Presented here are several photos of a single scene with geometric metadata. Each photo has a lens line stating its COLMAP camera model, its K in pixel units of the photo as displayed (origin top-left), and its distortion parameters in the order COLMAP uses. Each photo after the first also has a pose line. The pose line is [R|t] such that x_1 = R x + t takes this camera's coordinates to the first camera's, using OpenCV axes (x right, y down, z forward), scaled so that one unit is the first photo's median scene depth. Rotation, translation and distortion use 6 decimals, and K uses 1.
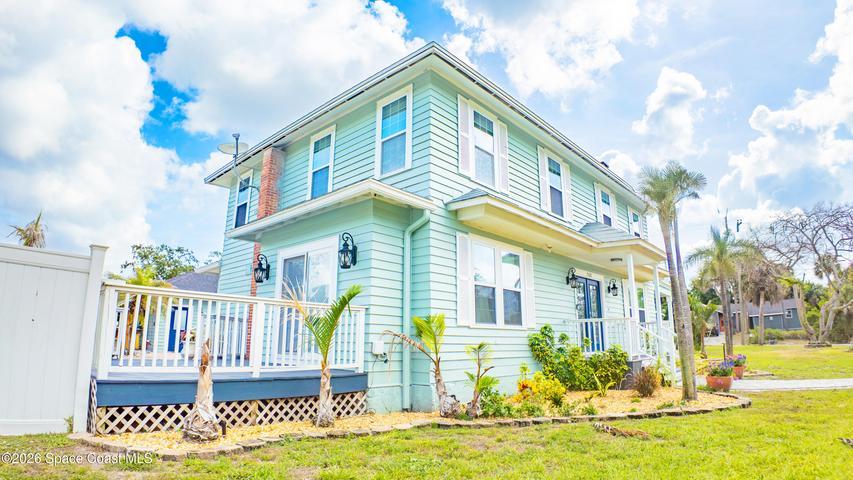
lens RADIAL K [[459.9, 0, 426.5], [0, 459.9, 240.0], [0, 0, 1]] dist [-0.076783, -0.031721]
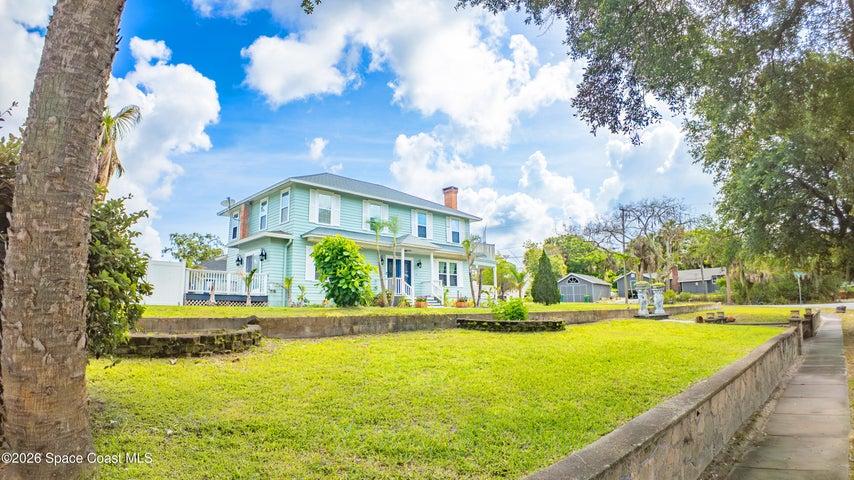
lens RADIAL K [[460.4, 0, 427.0], [0, 460.4, 240.0], [0, 0, 1]] dist [-0.076783, -0.031721]
pose [[0.998156, -0.025009, -0.055301, 0.813819], [0.028222, 0.997912, 0.058102, -0.165291], [0.053733, -0.059556, 0.996778, -1.425562]]
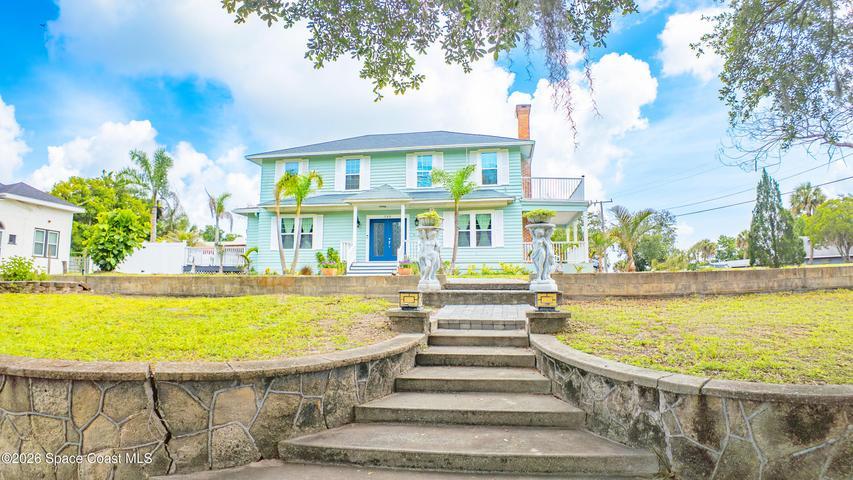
lens RADIAL K [[459.9, 0, 426.5], [0, 459.9, 240.0], [0, 0, 1]] dist [-0.076783, -0.031721]
pose [[0.524013, -0.095786, -0.846307, 2.521726], [0.177140, 0.984184, -0.001710, 0.254858], [0.833086, -0.149018, 0.532693, 0.273707]]
